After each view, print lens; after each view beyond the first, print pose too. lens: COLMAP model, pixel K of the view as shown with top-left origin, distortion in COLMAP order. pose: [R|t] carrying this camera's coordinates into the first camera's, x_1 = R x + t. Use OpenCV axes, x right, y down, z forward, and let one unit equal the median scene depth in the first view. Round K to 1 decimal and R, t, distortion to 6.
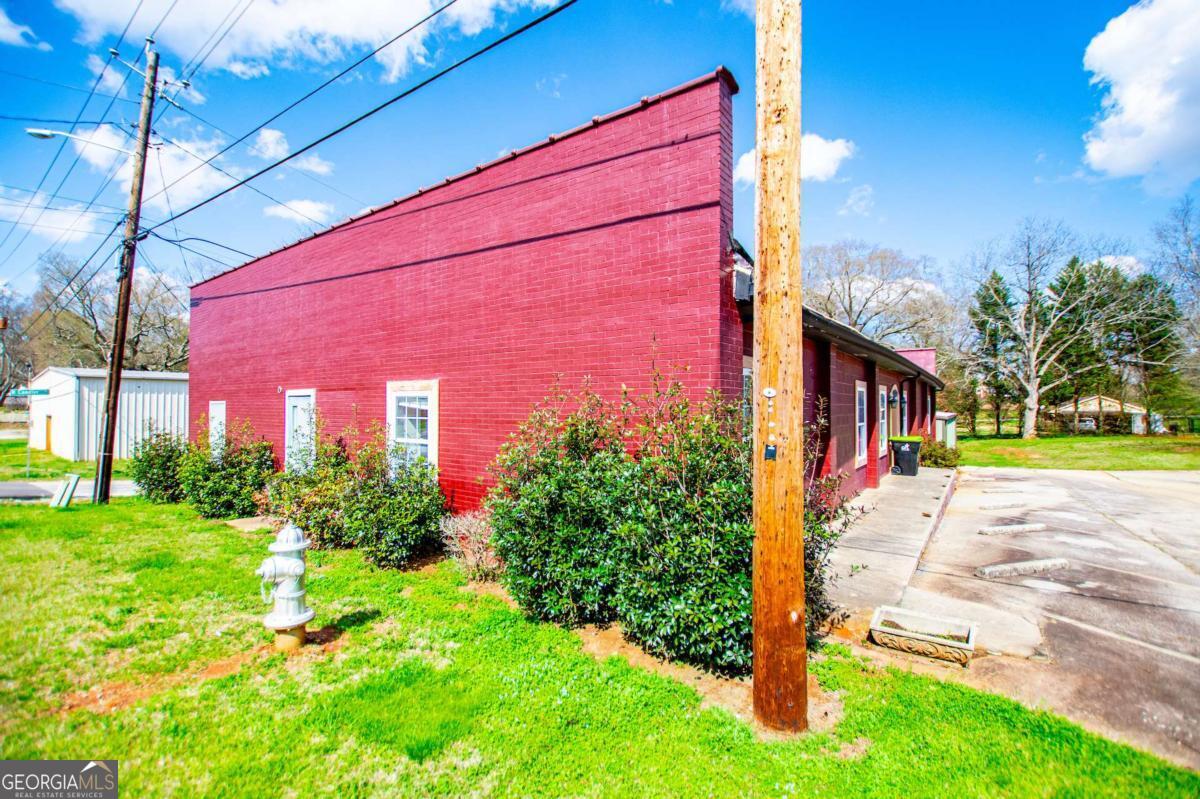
lens RADIAL K [[597.7, 0, 690.5], [0, 597.7, 398.3], [0, 0, 1]] dist [-0.105068, 0.054618]
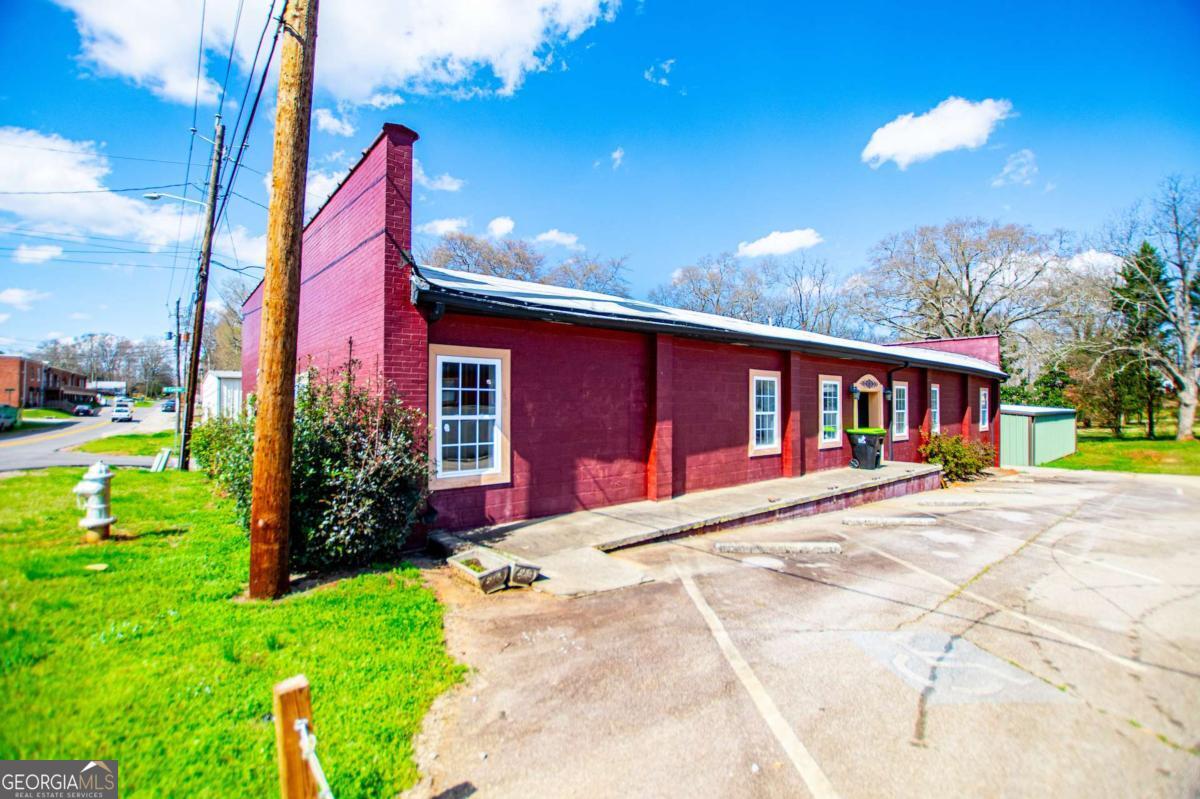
lens RADIAL K [[601.4, 0, 646.5], [0, 601.4, 406.6], [0, 0, 1]] dist [-0.041754, 0.001654]
pose [[0.967762, 0.000821, -0.251865, 0.169798], [0.004131, 0.999808, 0.019130, 0.005125], [0.251833, -0.019554, 0.967573, -0.025875]]
